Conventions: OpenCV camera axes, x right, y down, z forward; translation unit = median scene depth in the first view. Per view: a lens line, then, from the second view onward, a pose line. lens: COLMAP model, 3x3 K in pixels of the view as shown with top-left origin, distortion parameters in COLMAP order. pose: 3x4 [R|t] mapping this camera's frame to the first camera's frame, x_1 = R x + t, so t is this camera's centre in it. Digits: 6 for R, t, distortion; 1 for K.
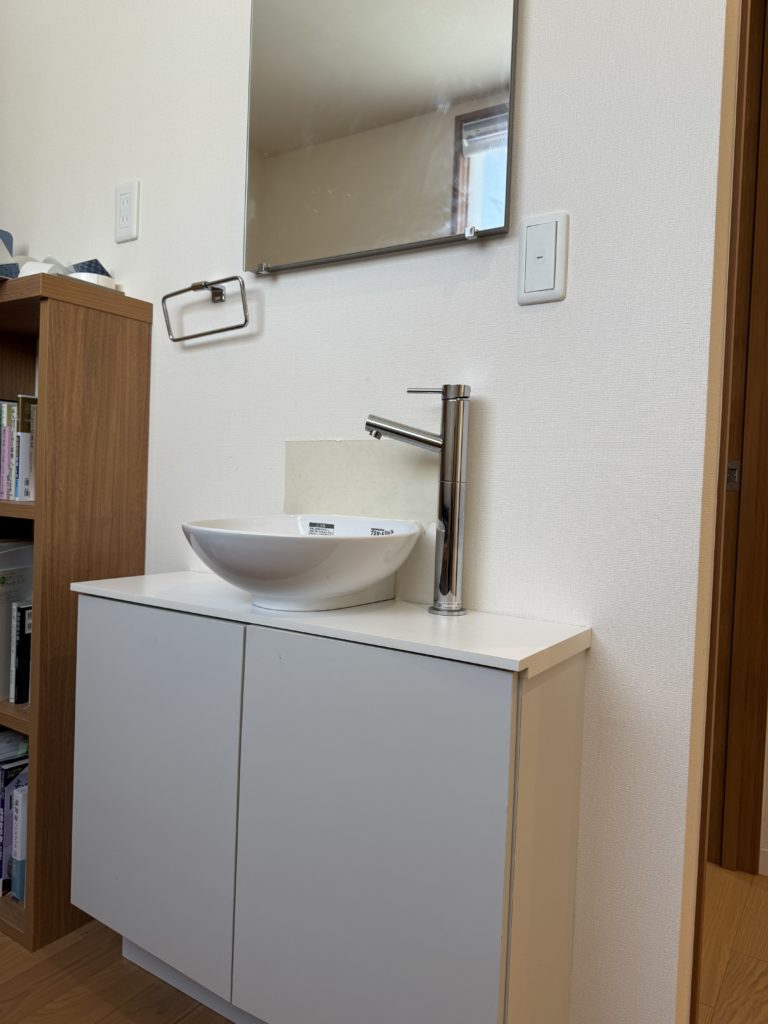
lens RADIAL K [[735.5, 0, 388.0], [0, 735.5, 512.0], [0, 0, 1]] dist [-0.003836, 0.001386]
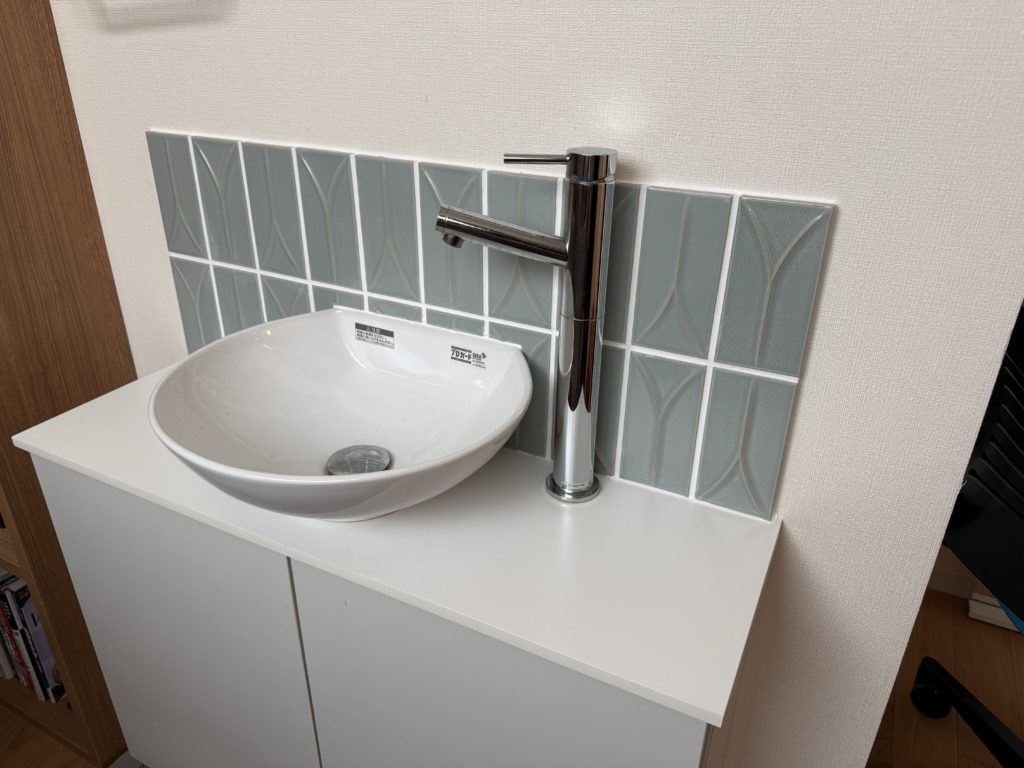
lens RADIAL K [[735.5, 0, 505.8], [0, 735.5, 382.3], [0, 0, 1]] dist [-0.003836, 0.001386]
pose [[0.994149, -0.077926, 0.074805, -0.024549], [0.040384, 0.910421, 0.411708, -0.207431], [-0.100187, -0.406278, 0.908240, 0.353918]]
